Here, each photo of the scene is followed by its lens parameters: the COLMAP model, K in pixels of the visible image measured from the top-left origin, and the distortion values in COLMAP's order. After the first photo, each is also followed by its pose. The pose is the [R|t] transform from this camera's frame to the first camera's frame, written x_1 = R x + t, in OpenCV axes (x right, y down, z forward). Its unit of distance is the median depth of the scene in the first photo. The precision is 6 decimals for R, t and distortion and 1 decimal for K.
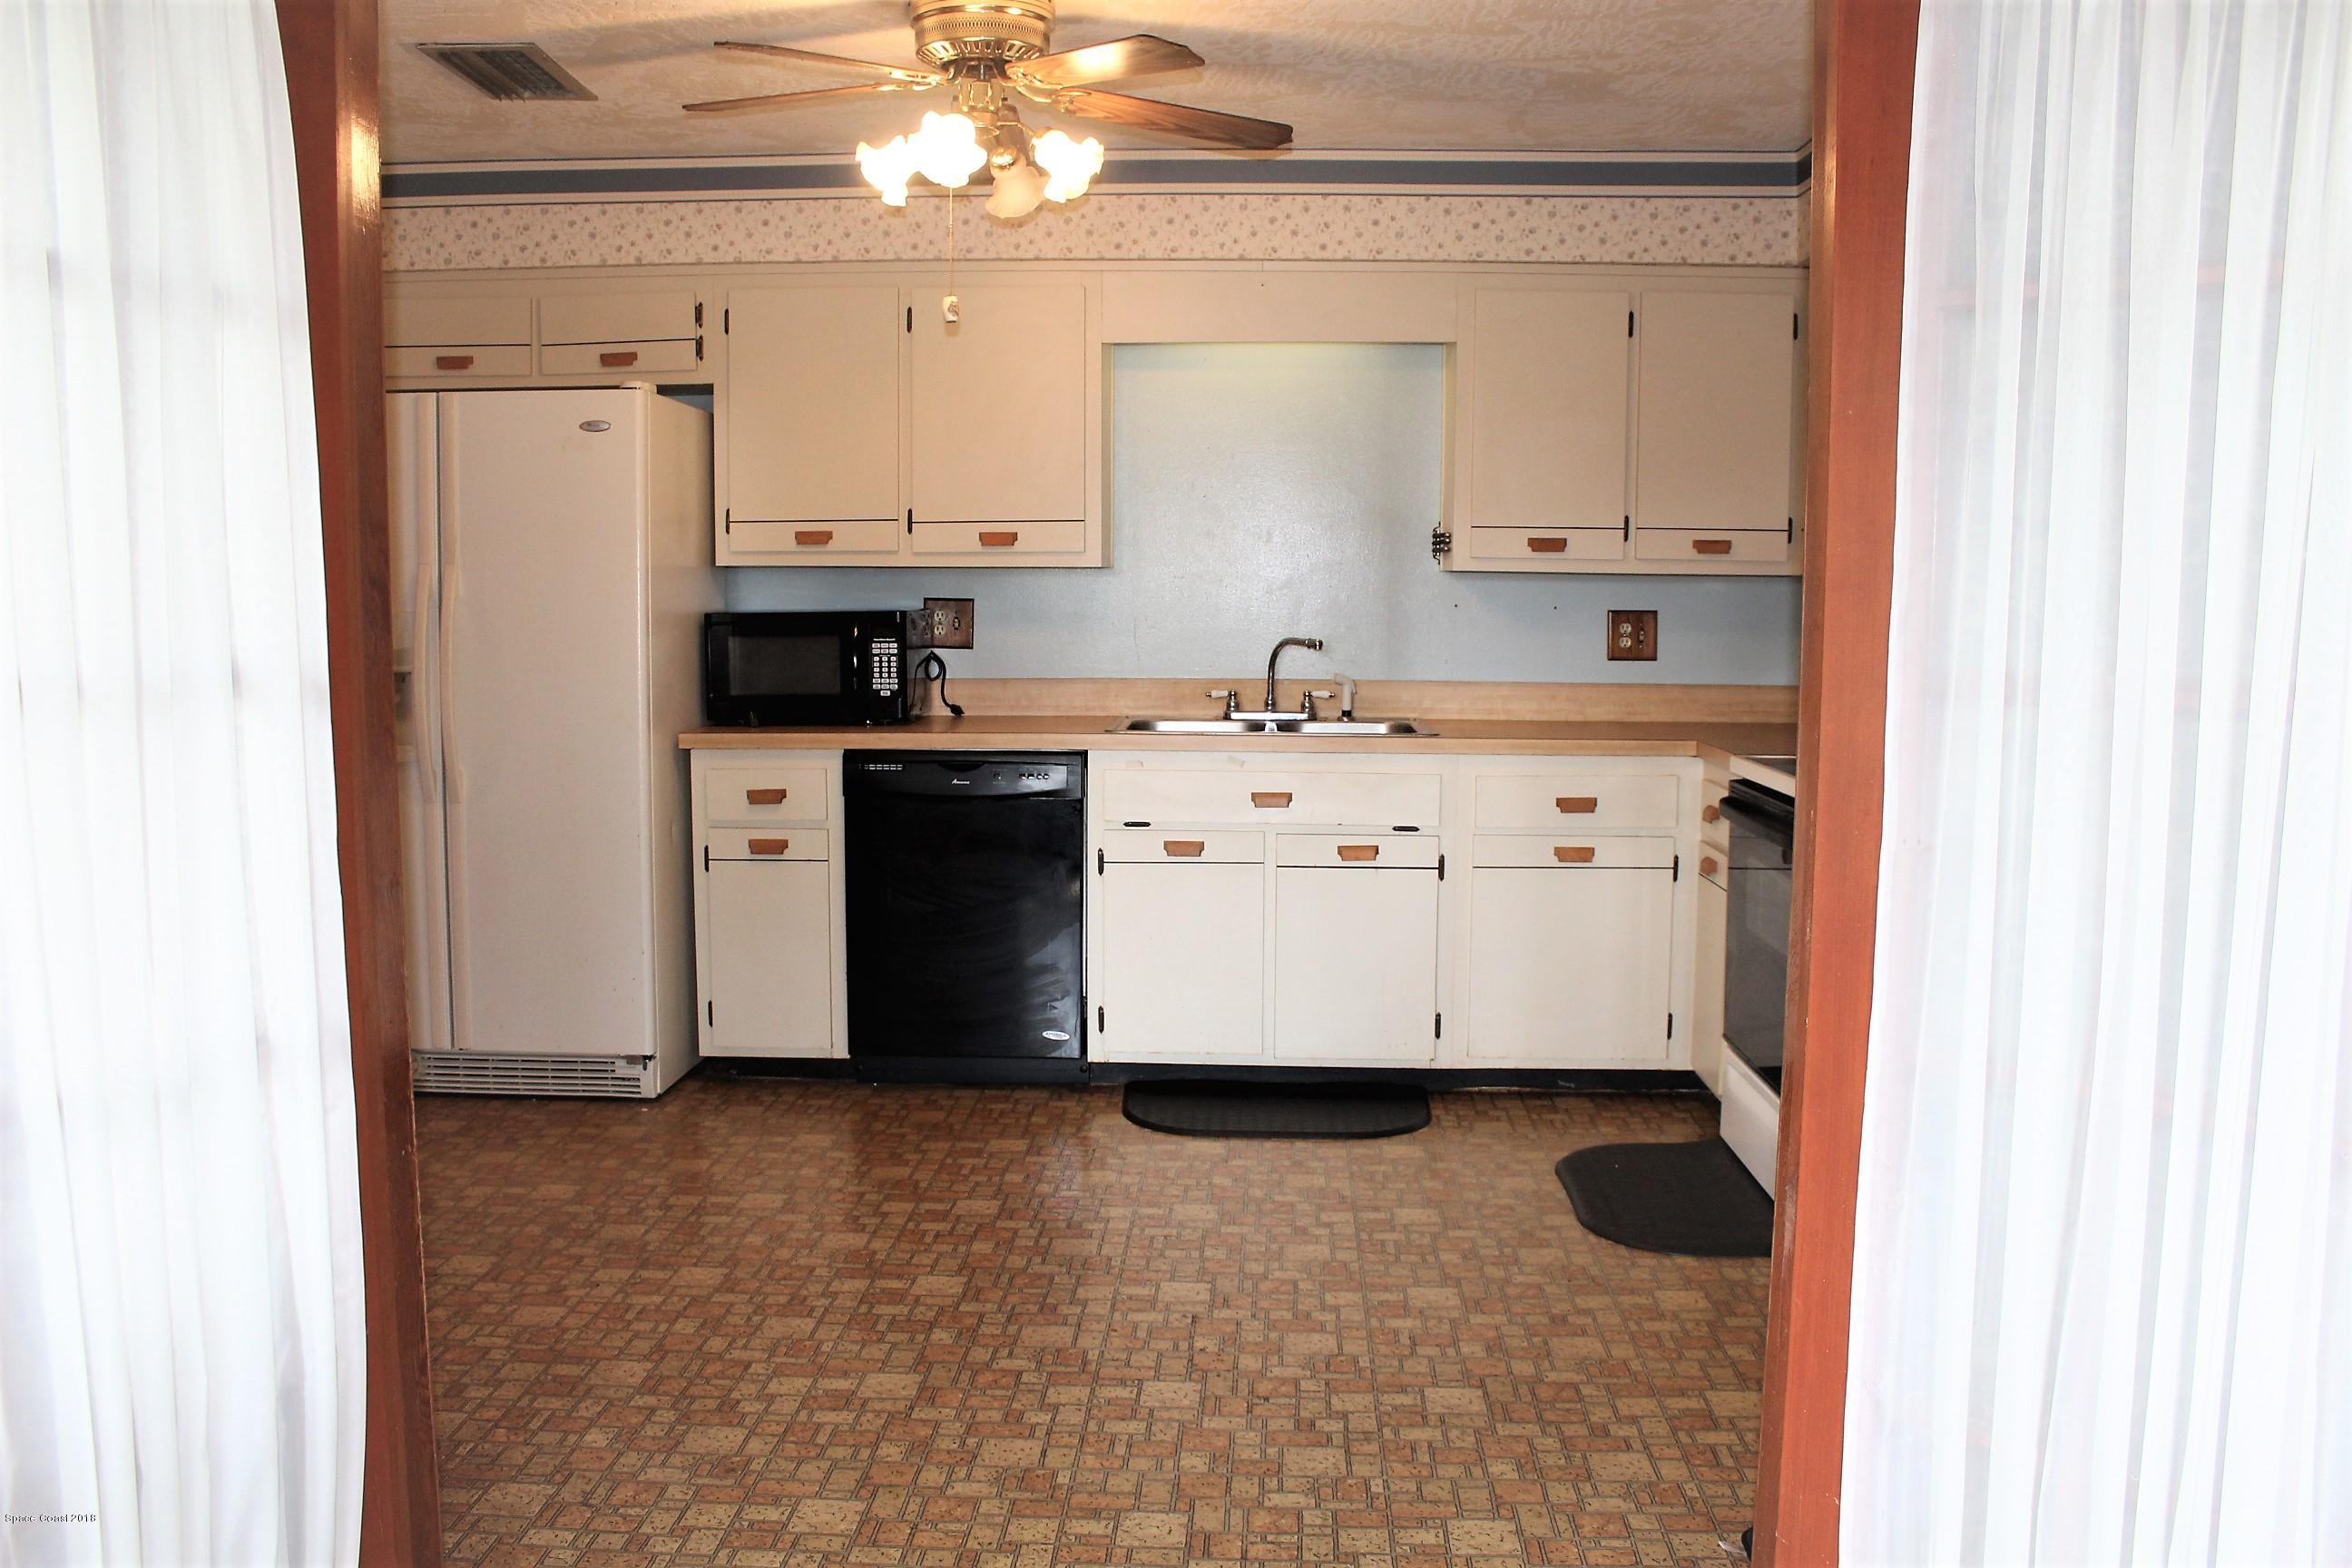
lens RADIAL K [[1998.2, 0, 1180.5], [0, 1998.2, 813.4], [0, 0, 1]] dist [-0.172445, 0.165568]
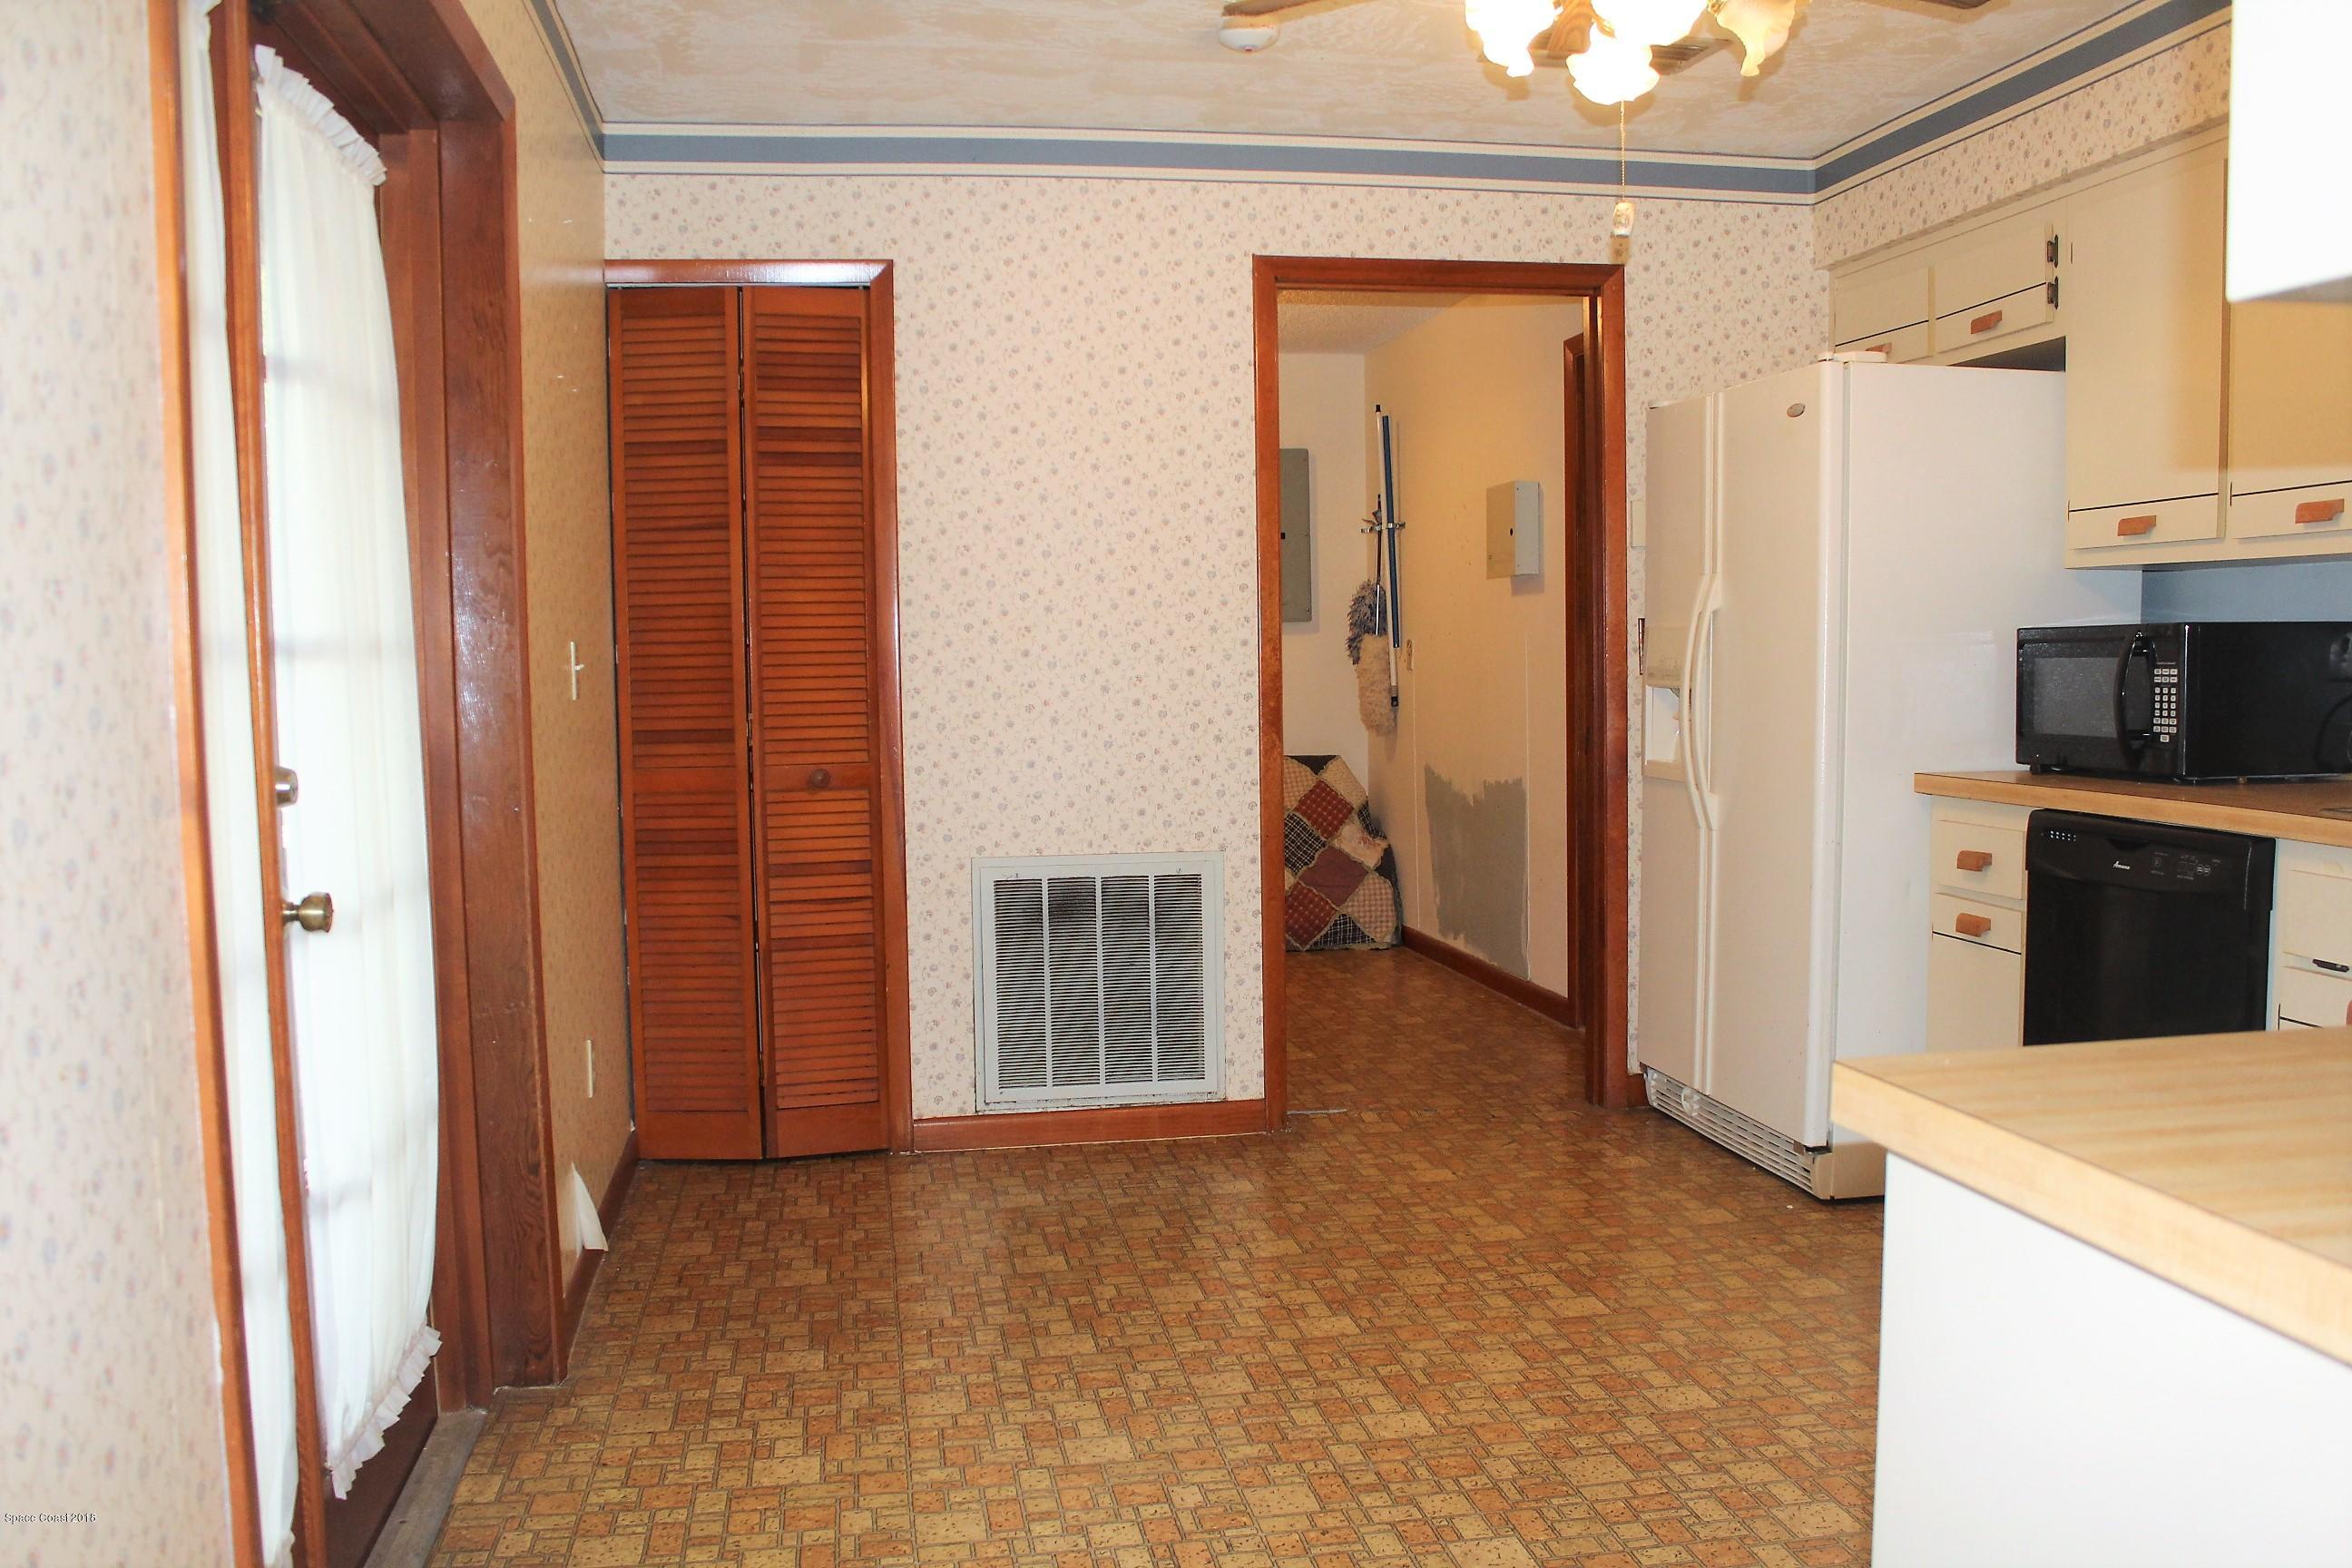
lens RADIAL K [[1998.2, 0, 1180.5], [0, 1998.2, 813.4], [0, 0, 1]] dist [-0.172445, 0.165568]
pose [[0.219316, 0.072719, -0.972940, 0.456065], [-0.108943, 0.992807, 0.049646, -0.030197], [0.969552, 0.095107, 0.225661, 0.513418]]
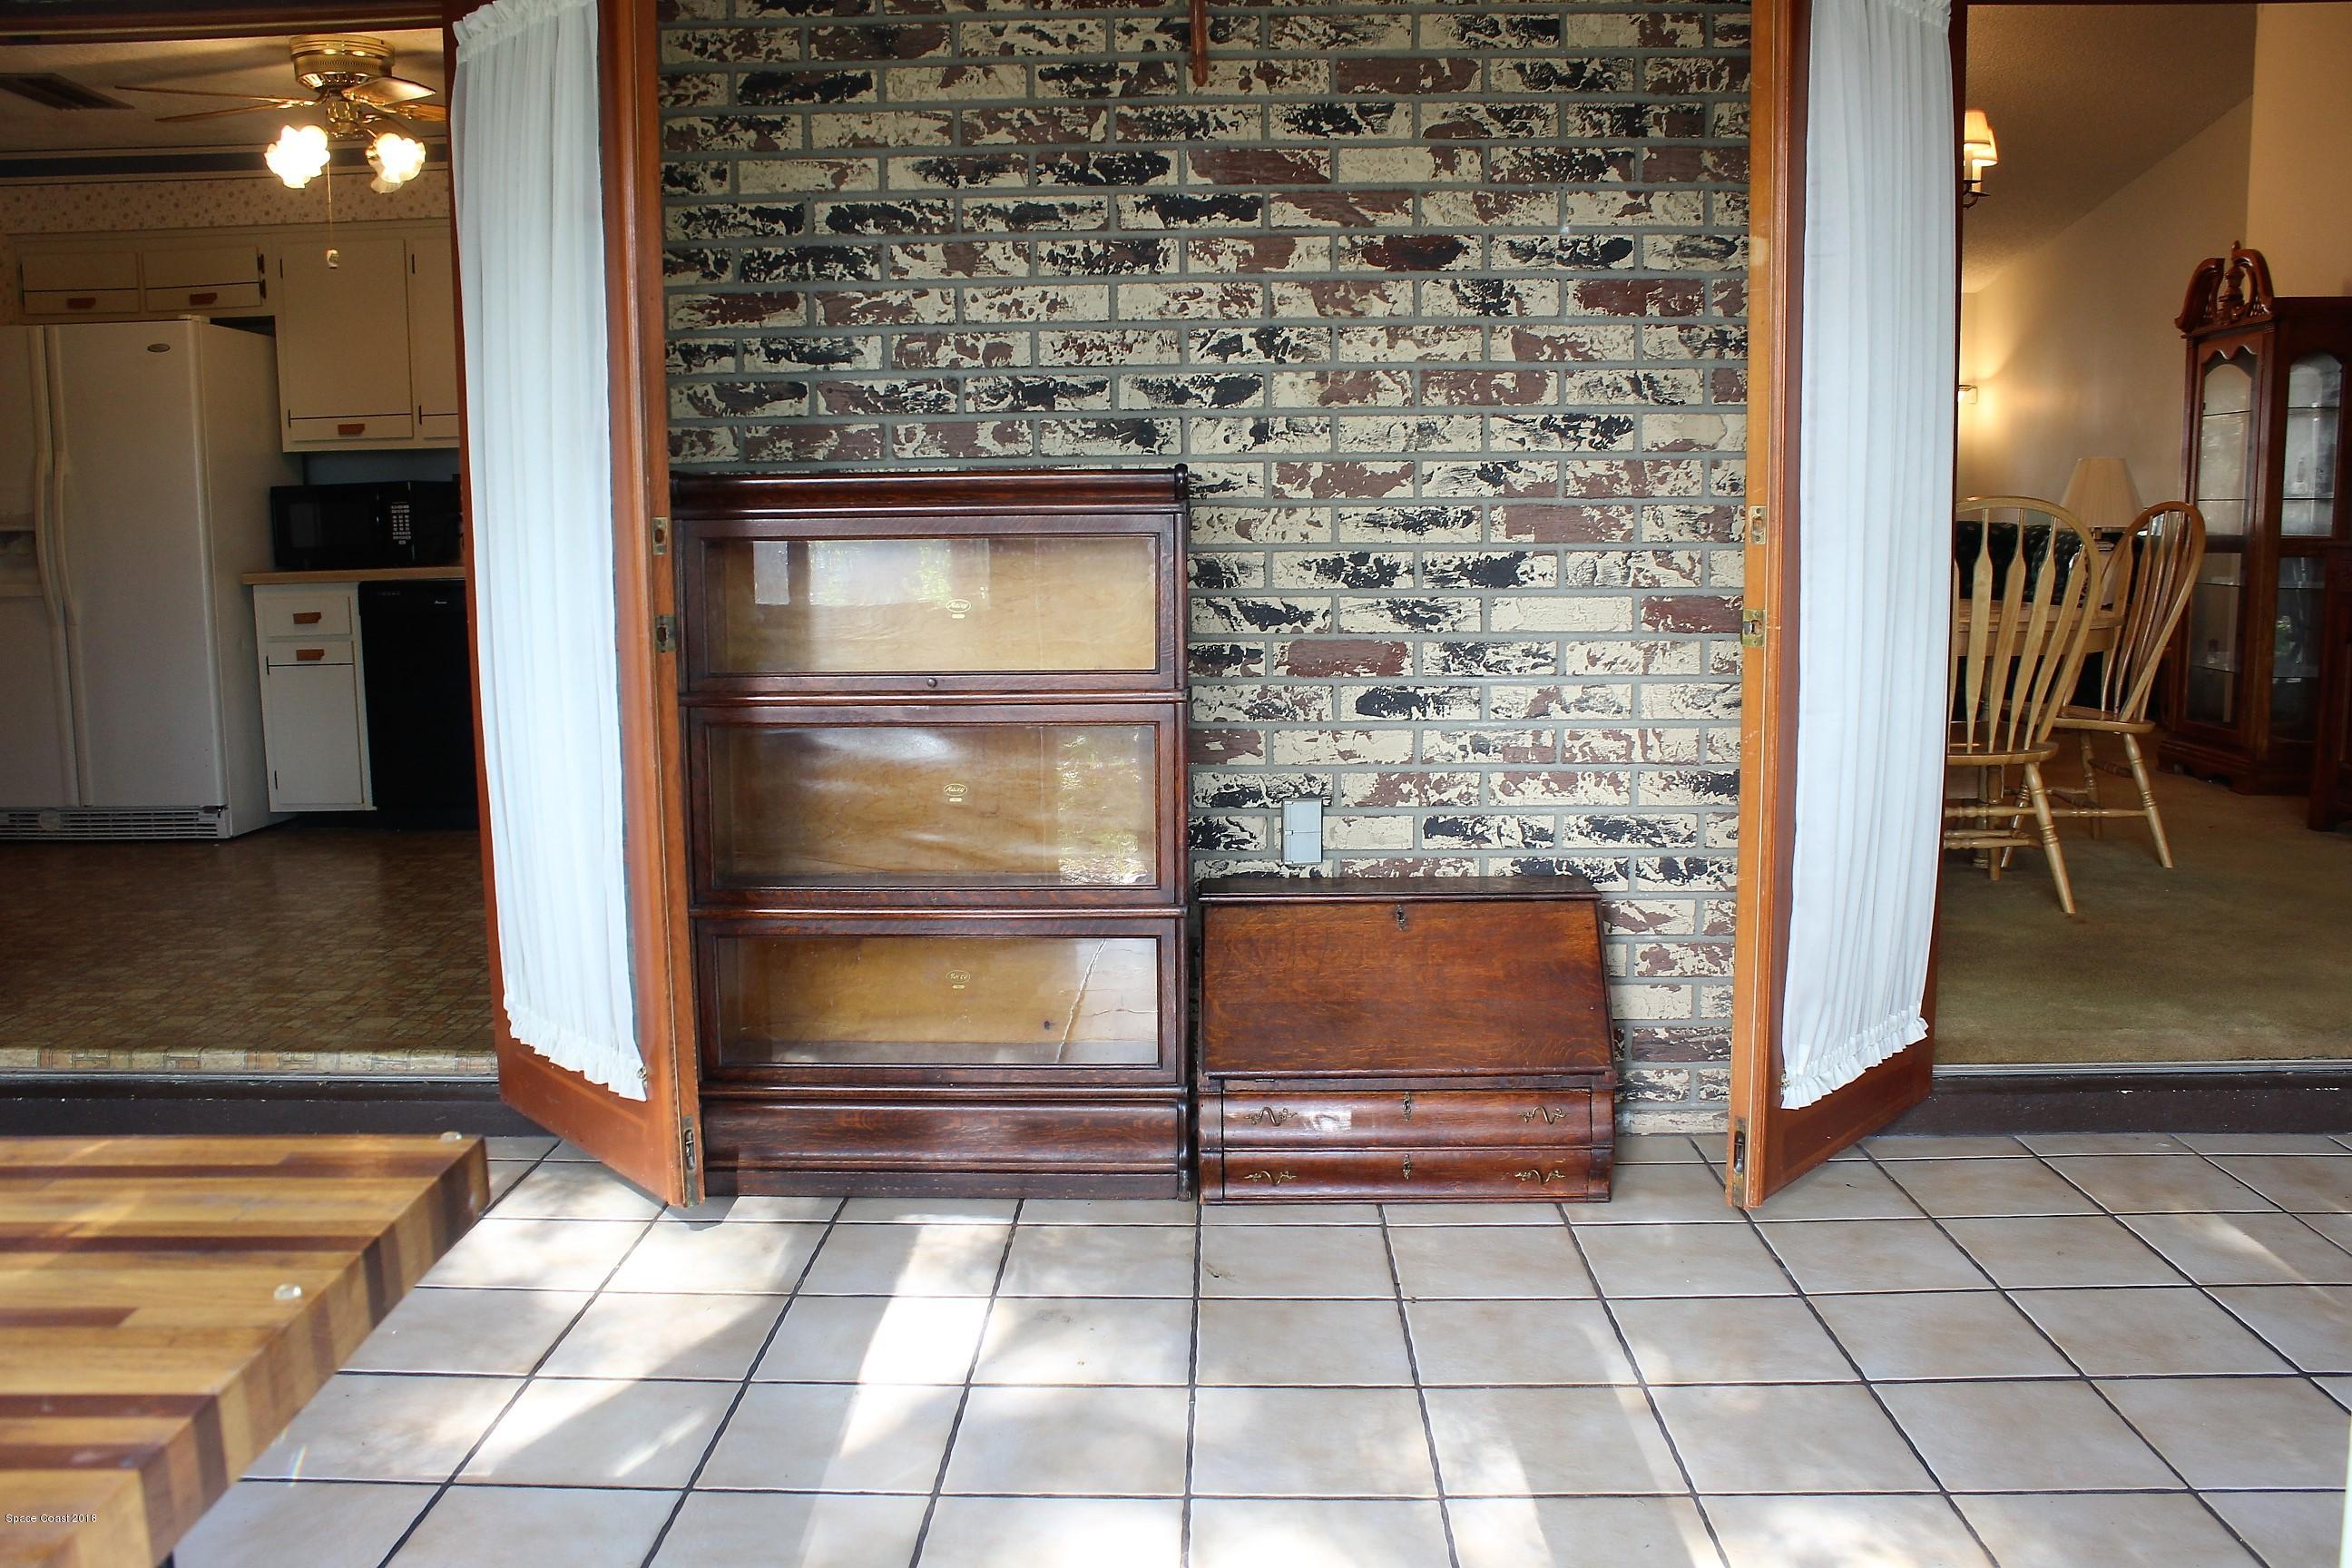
lens RADIAL K [[1998.2, 0, 1180.5], [0, 1998.2, 813.4], [0, 0, 1]] dist [-0.172445, 0.165568]
pose [[0.999874, -0.015750, -0.001787, 0.387117], [0.015806, 0.999180, 0.037266, 0.084211], [0.001198, -0.037289, 0.999304, -0.335934]]
